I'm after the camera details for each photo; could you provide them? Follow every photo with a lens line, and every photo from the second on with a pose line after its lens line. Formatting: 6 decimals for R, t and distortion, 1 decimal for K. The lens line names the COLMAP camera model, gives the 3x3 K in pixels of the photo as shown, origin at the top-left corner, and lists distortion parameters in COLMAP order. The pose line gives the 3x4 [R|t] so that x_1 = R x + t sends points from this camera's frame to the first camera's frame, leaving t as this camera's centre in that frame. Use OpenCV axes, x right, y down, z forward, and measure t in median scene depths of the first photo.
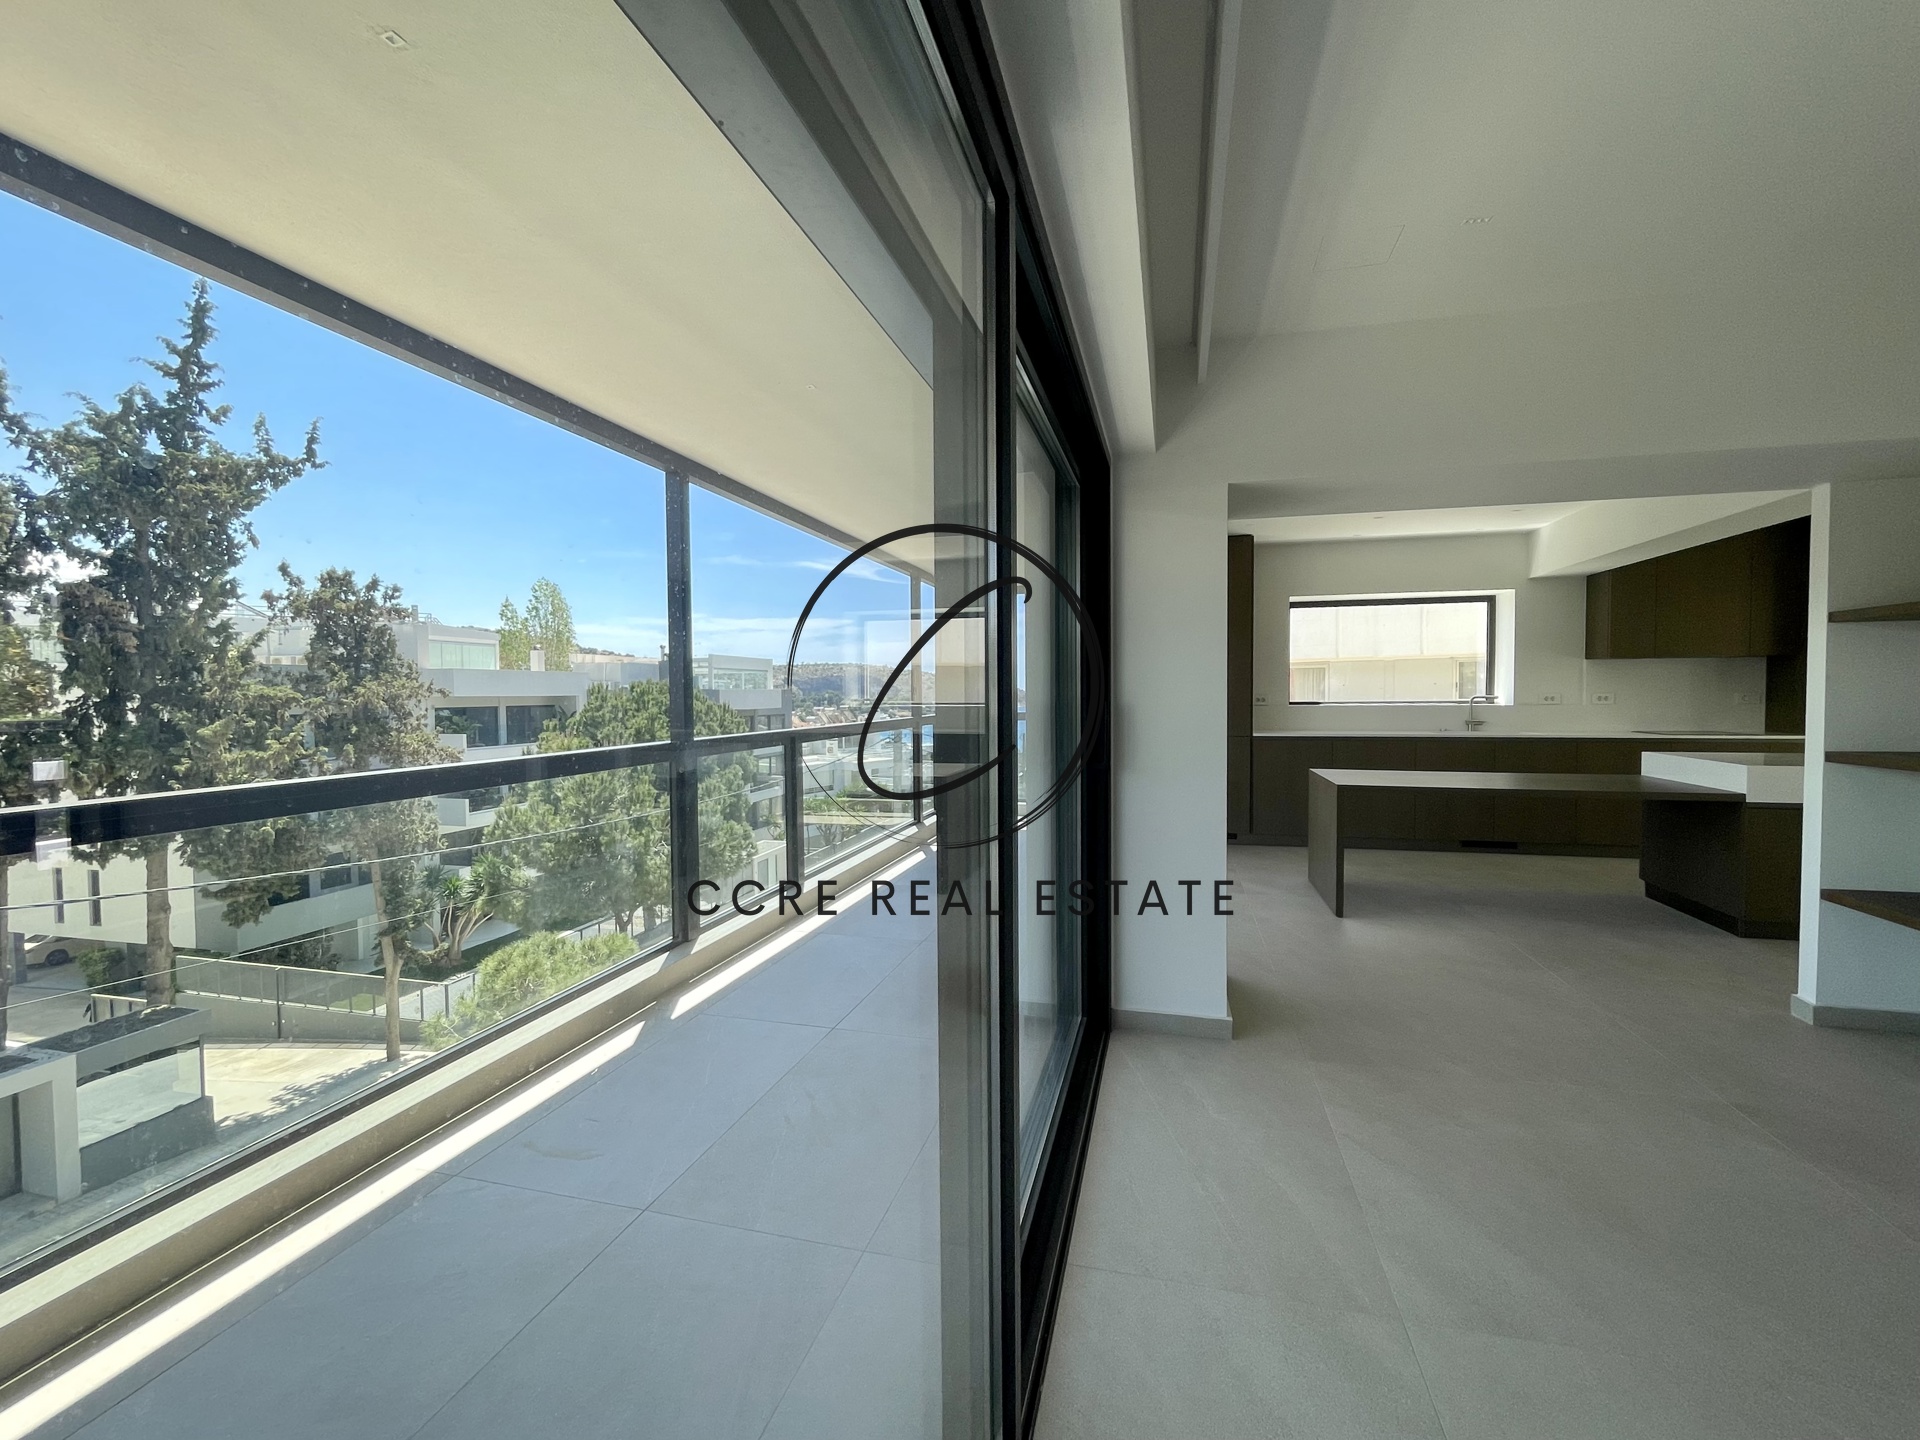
lens RADIAL K [[802.1, 0, 960.0], [0, 802.1, 720.0], [0, 0, 1]] dist [0.000876, 0.000034]
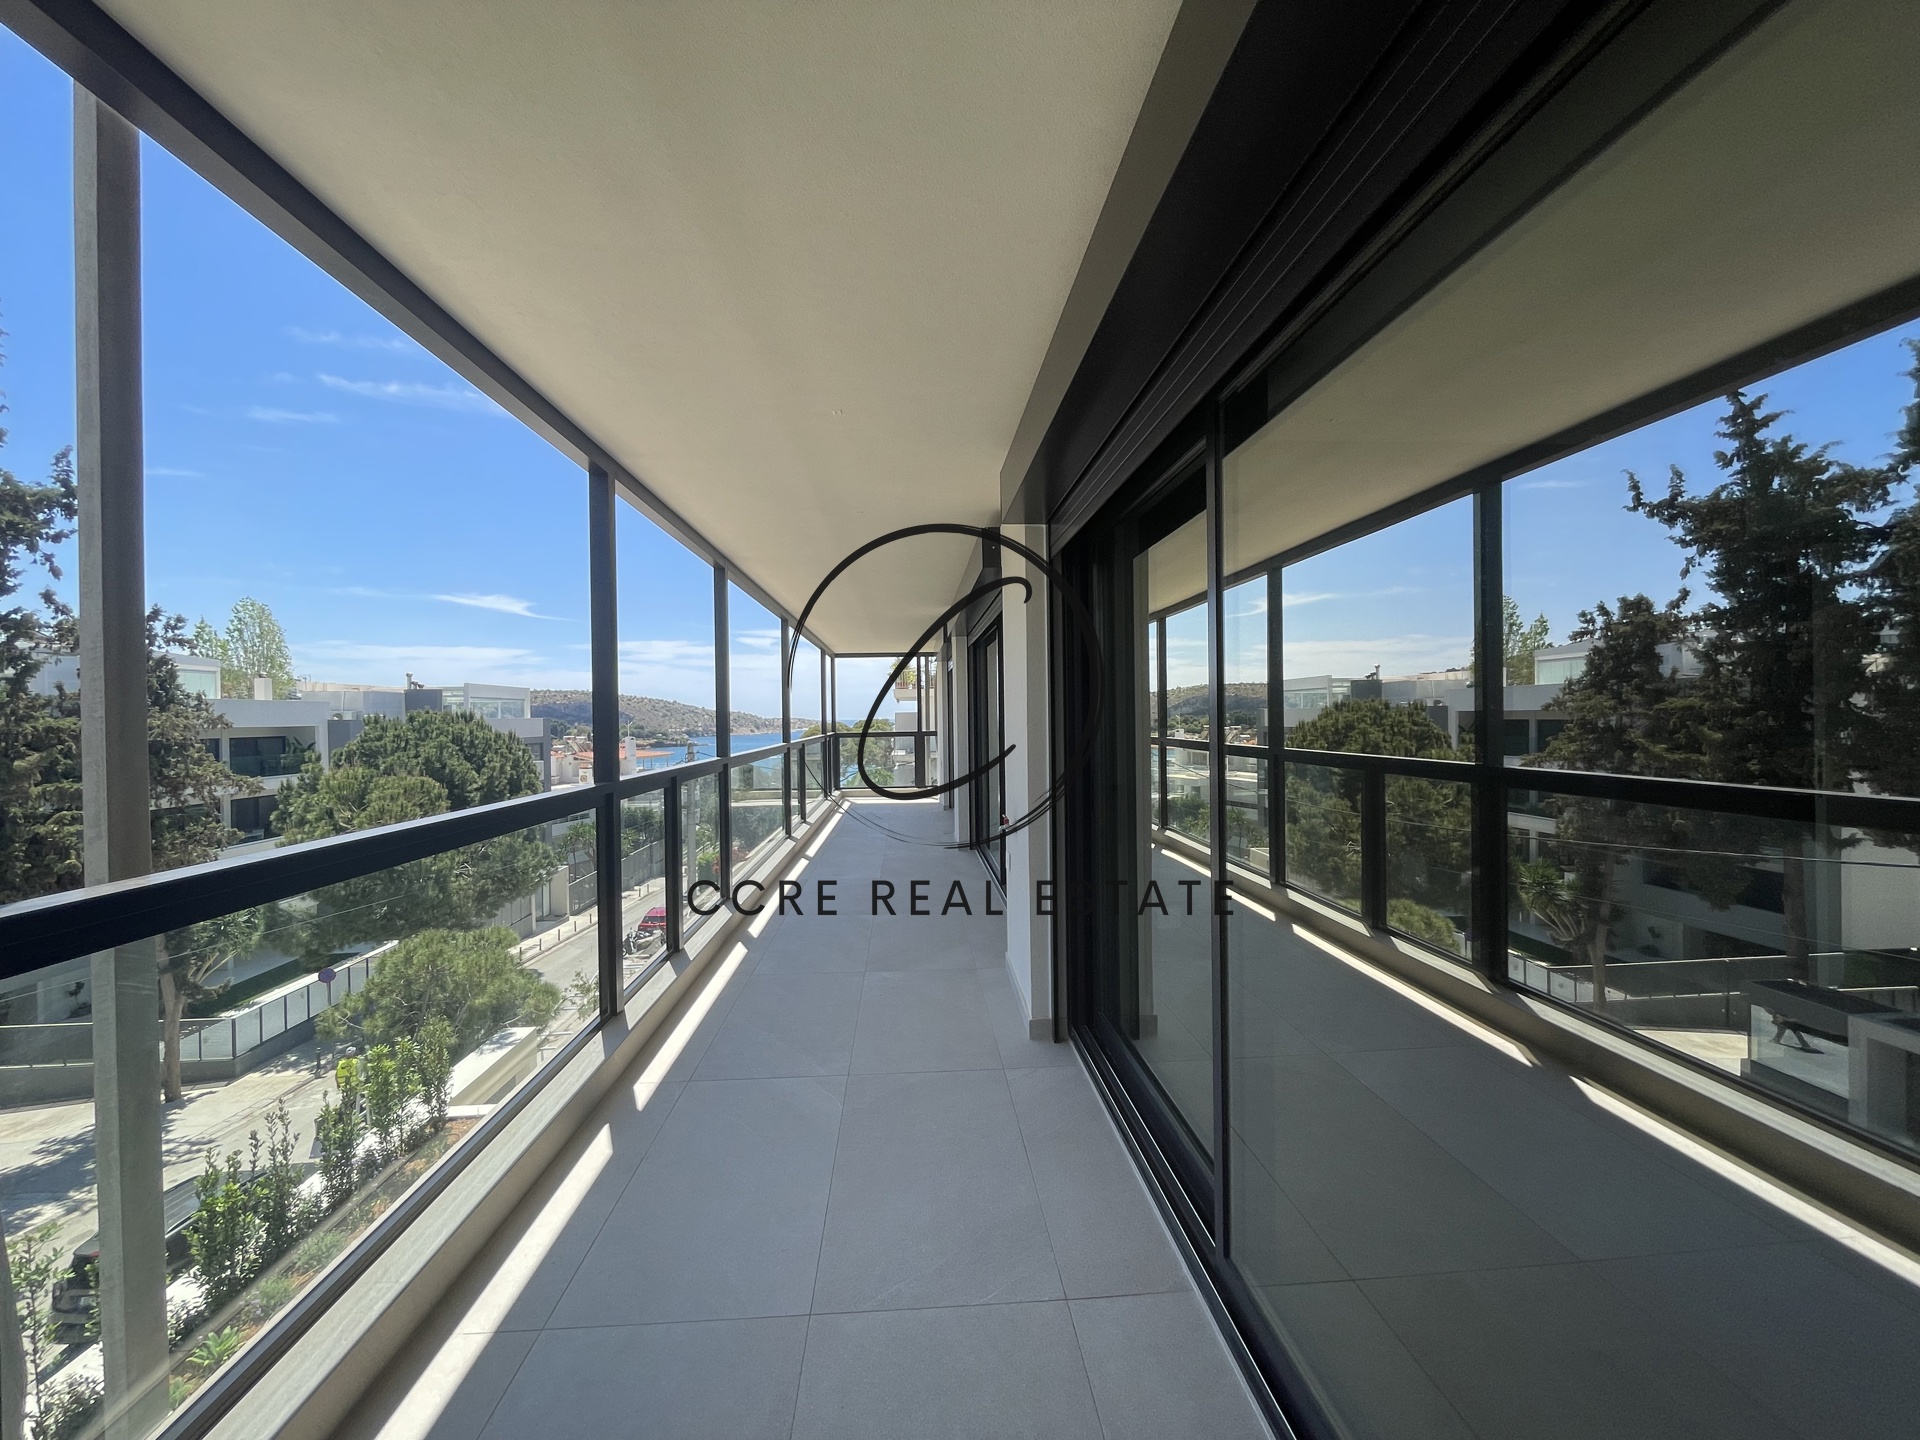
lens RADIAL K [[802.1, 0, 960.0], [0, 802.1, 720.0], [0, 0, 1]] dist [0.000876, 0.000034]
pose [[0.944269, -0.006316, 0.329115, -0.121777], [0.017392, 0.999377, -0.030720, 0.008019], [-0.328716, 0.034732, 0.943790, -0.246520]]
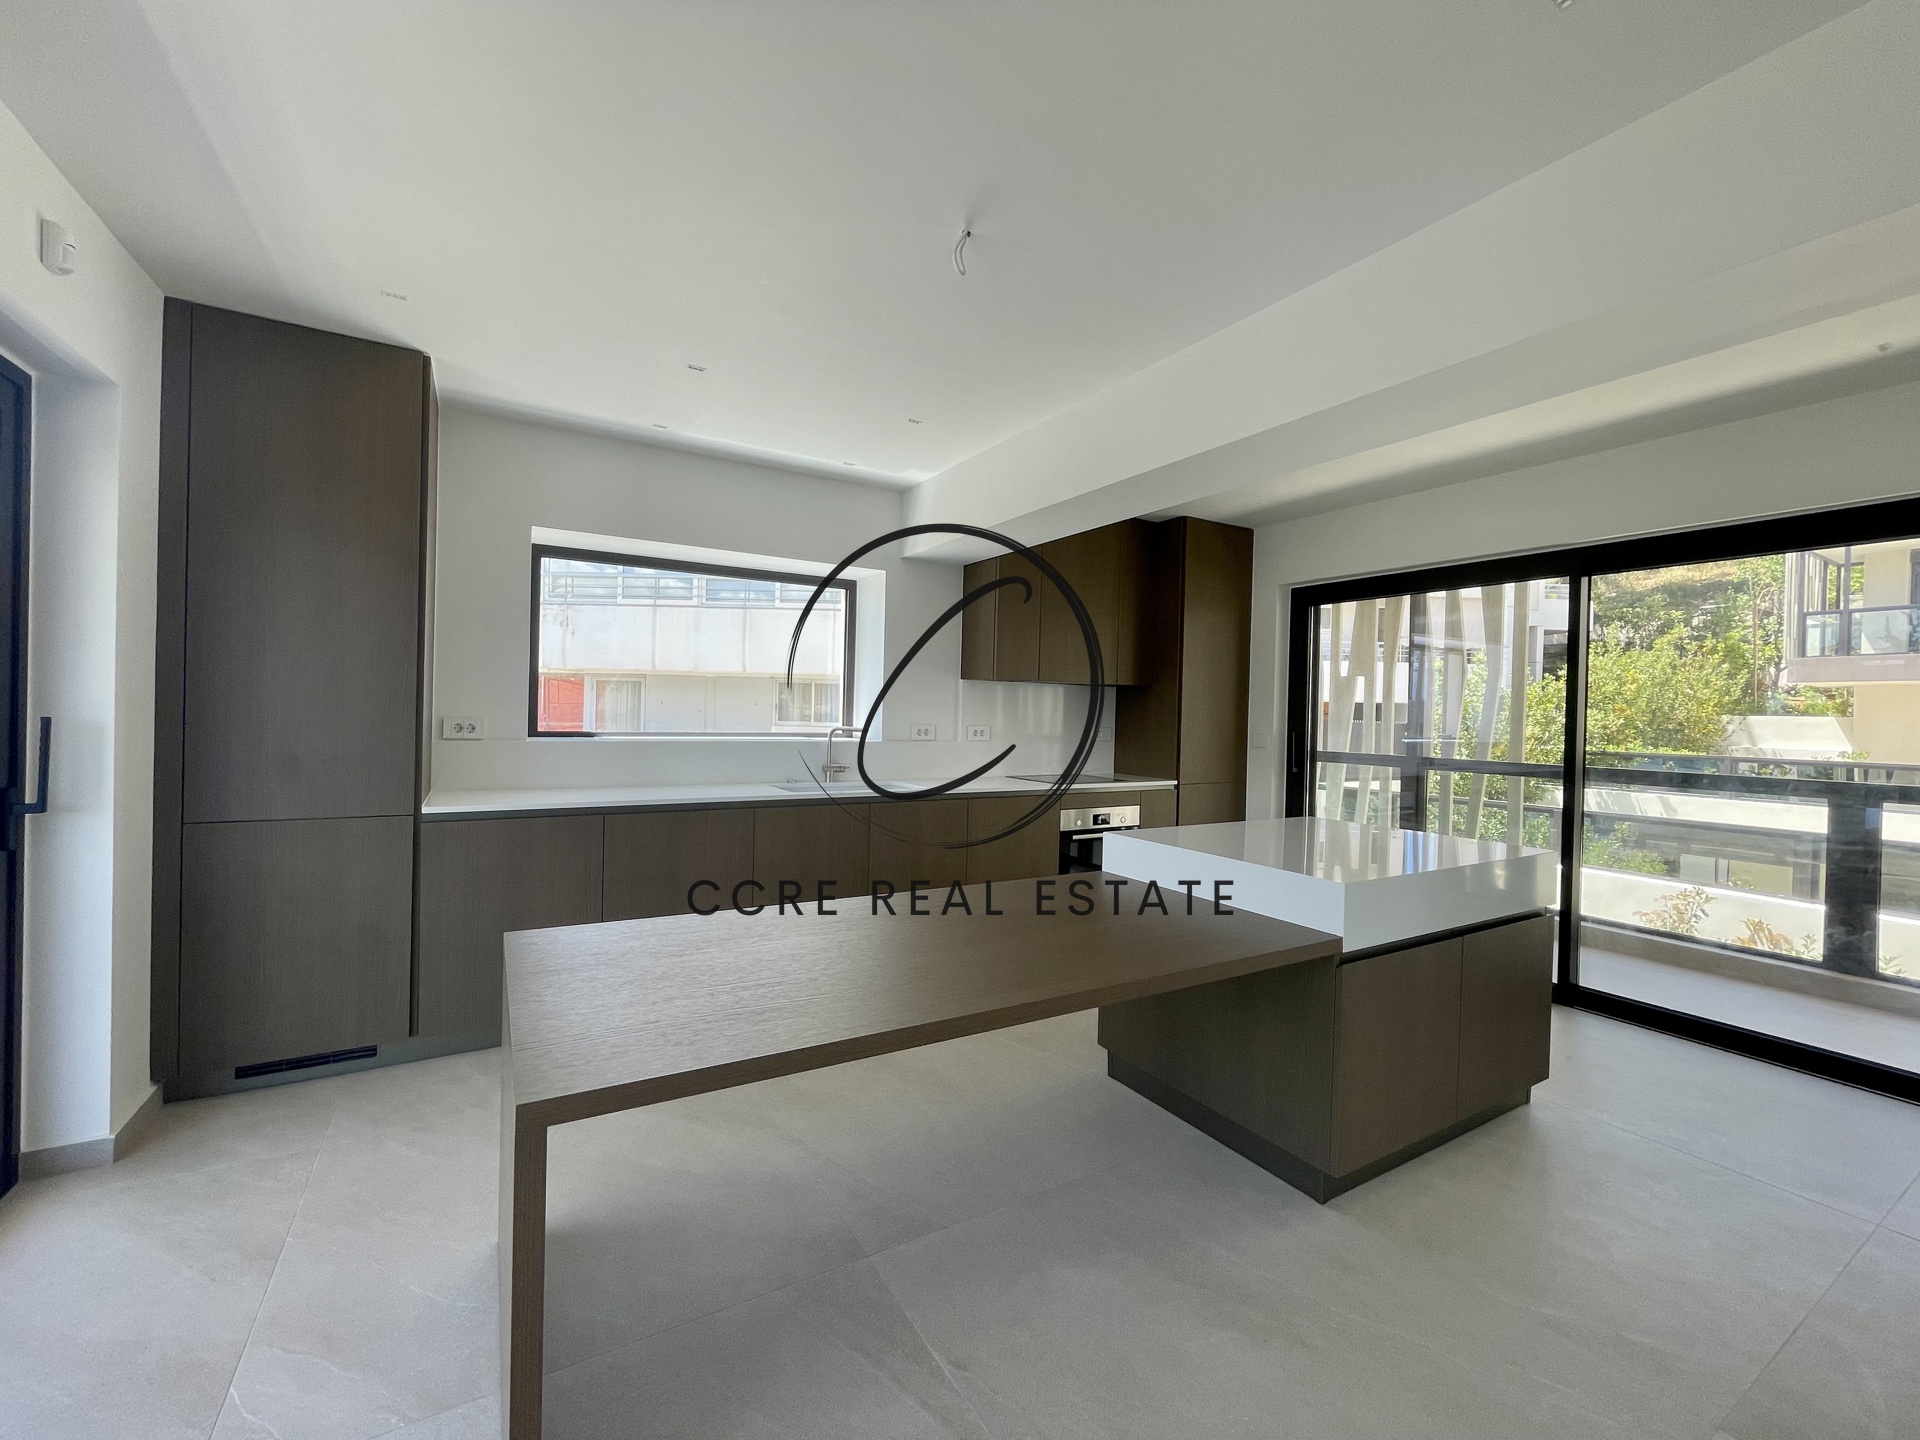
lens RADIAL K [[802.1, 0, 960.0], [0, 802.1, 720.0], [0, 0, 1]] dist [0.000876, 0.000034]
pose [[0.700663, 0.016981, 0.713290, 0.124345], [-0.002668, 0.999772, -0.021180, -0.011089], [-0.713487, 0.012937, 0.700549, 0.234712]]
